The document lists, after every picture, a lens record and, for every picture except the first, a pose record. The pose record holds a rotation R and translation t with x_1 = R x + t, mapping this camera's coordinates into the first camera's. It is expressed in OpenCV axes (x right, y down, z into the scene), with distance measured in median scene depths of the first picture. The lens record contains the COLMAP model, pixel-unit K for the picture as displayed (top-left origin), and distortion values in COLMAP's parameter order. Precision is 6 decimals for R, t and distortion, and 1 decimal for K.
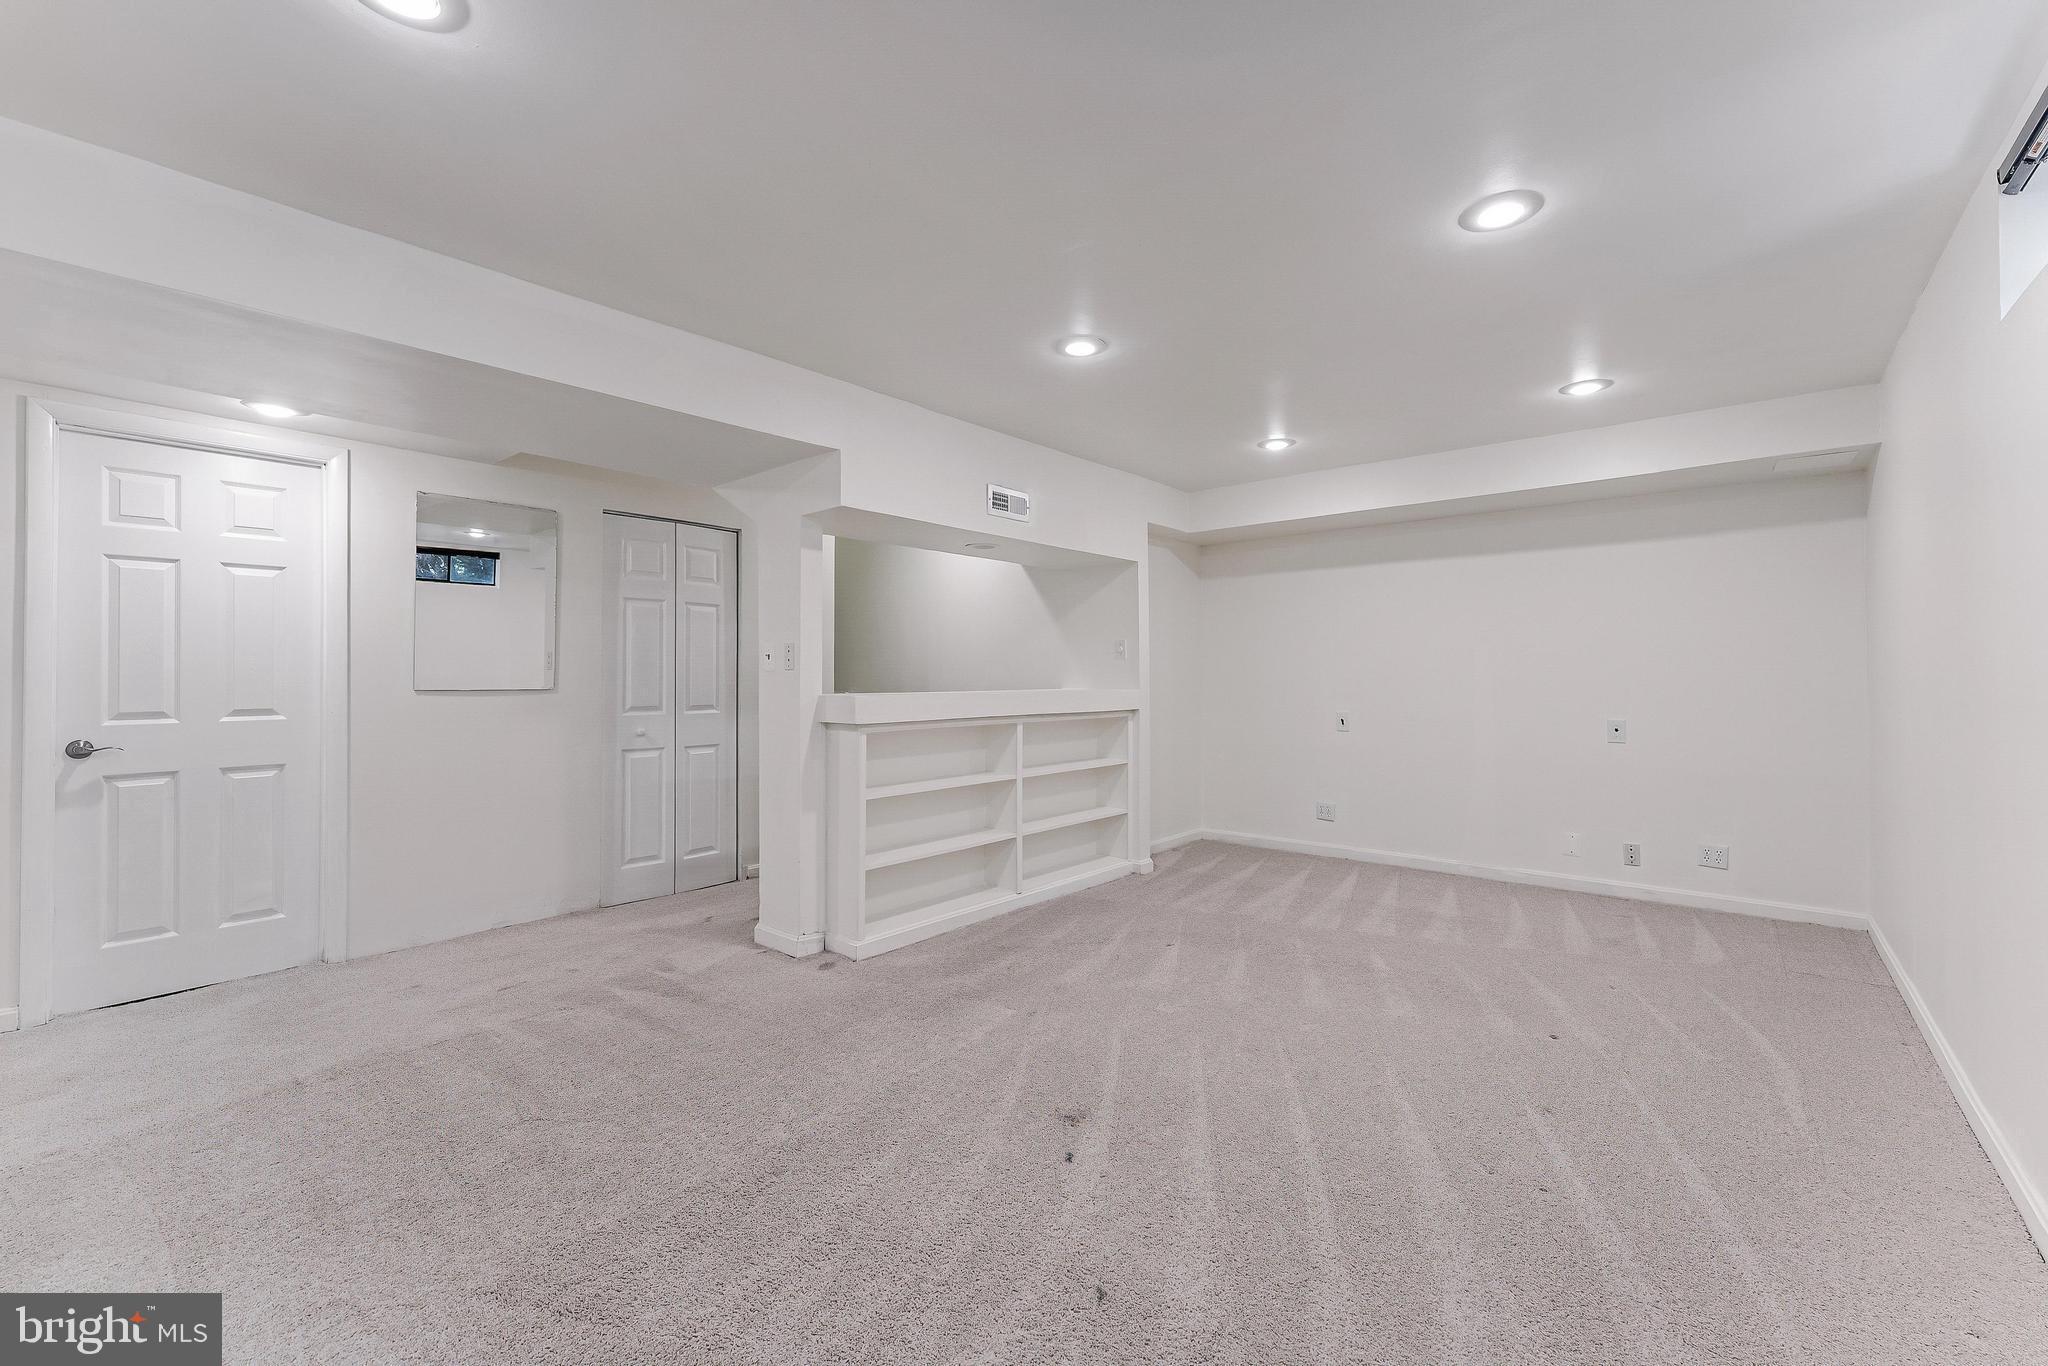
lens RADIAL K [[831.7, 0, 1039.2], [0, 831.7, 669.3], [0, 0, 1]] dist [0.001782, -0.000008]
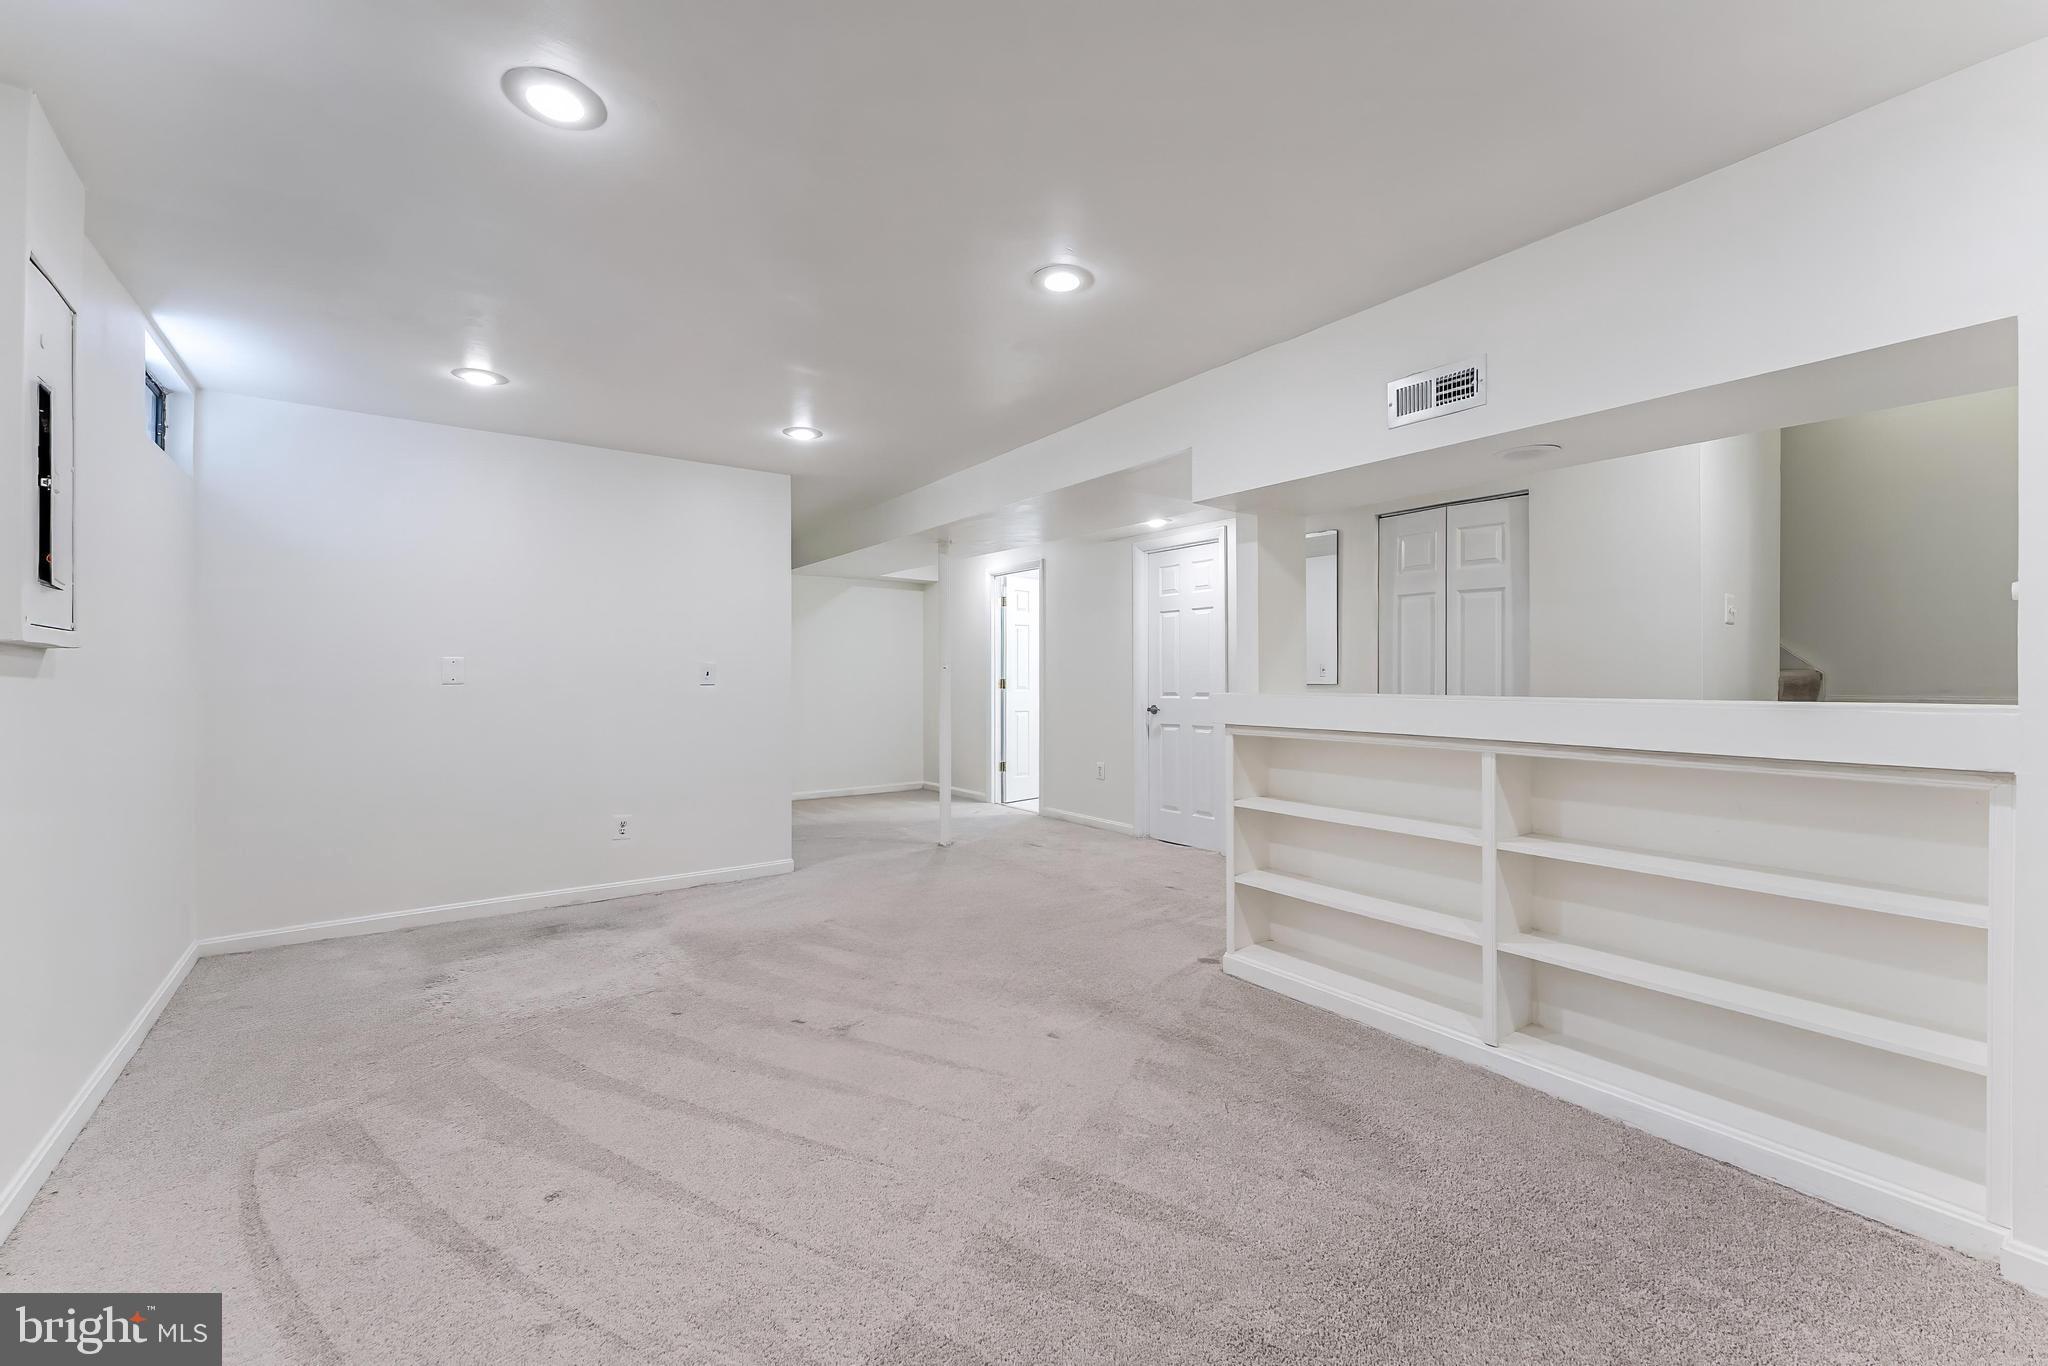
lens RADIAL K [[847.9, 0, 1024.0], [0, 847.9, 683.0], [0, 0, 1]] dist [0.000464, -0.000030]
pose [[-0.262159, 0.011806, -0.964952, 0.621981], [0.011289, 0.999894, 0.009166, 0.006165], [0.964959, -0.008490, -0.262265, 0.827575]]
